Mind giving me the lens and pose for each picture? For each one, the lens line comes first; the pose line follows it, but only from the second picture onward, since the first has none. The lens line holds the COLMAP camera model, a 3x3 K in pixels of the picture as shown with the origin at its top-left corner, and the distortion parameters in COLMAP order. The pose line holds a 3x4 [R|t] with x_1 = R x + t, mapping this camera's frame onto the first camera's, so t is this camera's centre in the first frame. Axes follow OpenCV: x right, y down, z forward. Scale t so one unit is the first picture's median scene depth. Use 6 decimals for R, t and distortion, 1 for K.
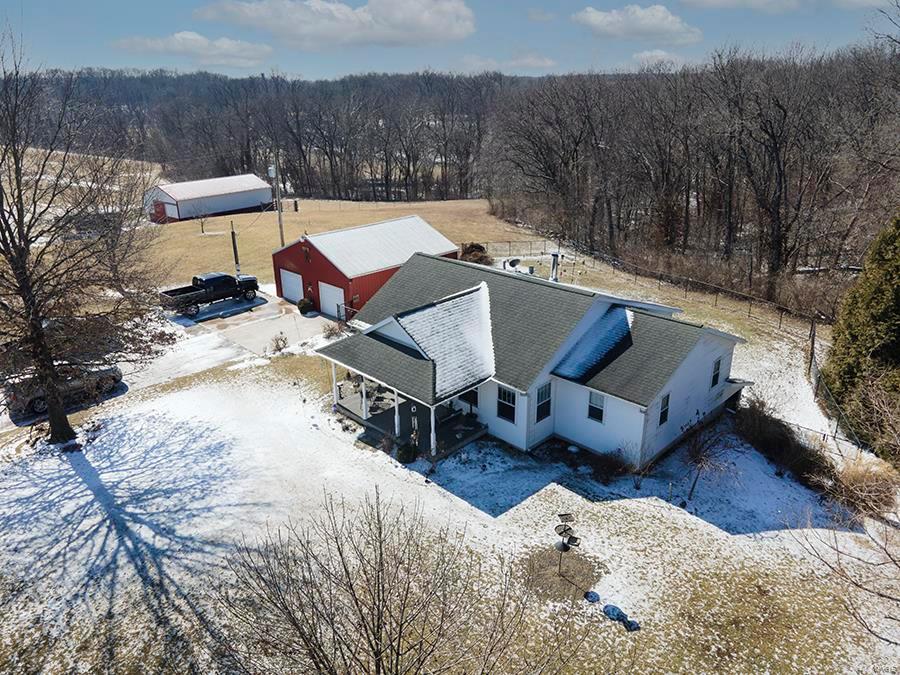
lens RADIAL K [[629.6, 0, 466.8], [0, 629.6, 364.9], [0, 0, 1]] dist [0.082210, -0.000457]
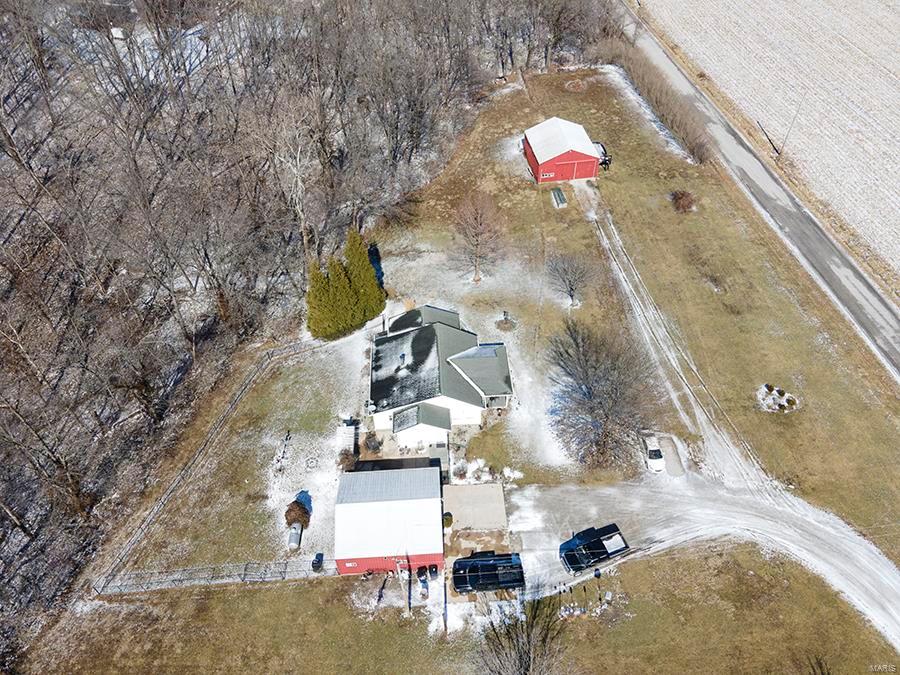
lens RADIAL K [[651.8, 0, 446.1], [0, 651.8, 335.5], [0, 0, 1]] dist [0.037756, 0.011117]
pose [[-0.726040, -0.479142, 0.493244, -1.312447], [0.302616, 0.421470, 0.854861, -2.624618], [-0.617487, 0.769926, -0.161008, 1.513689]]
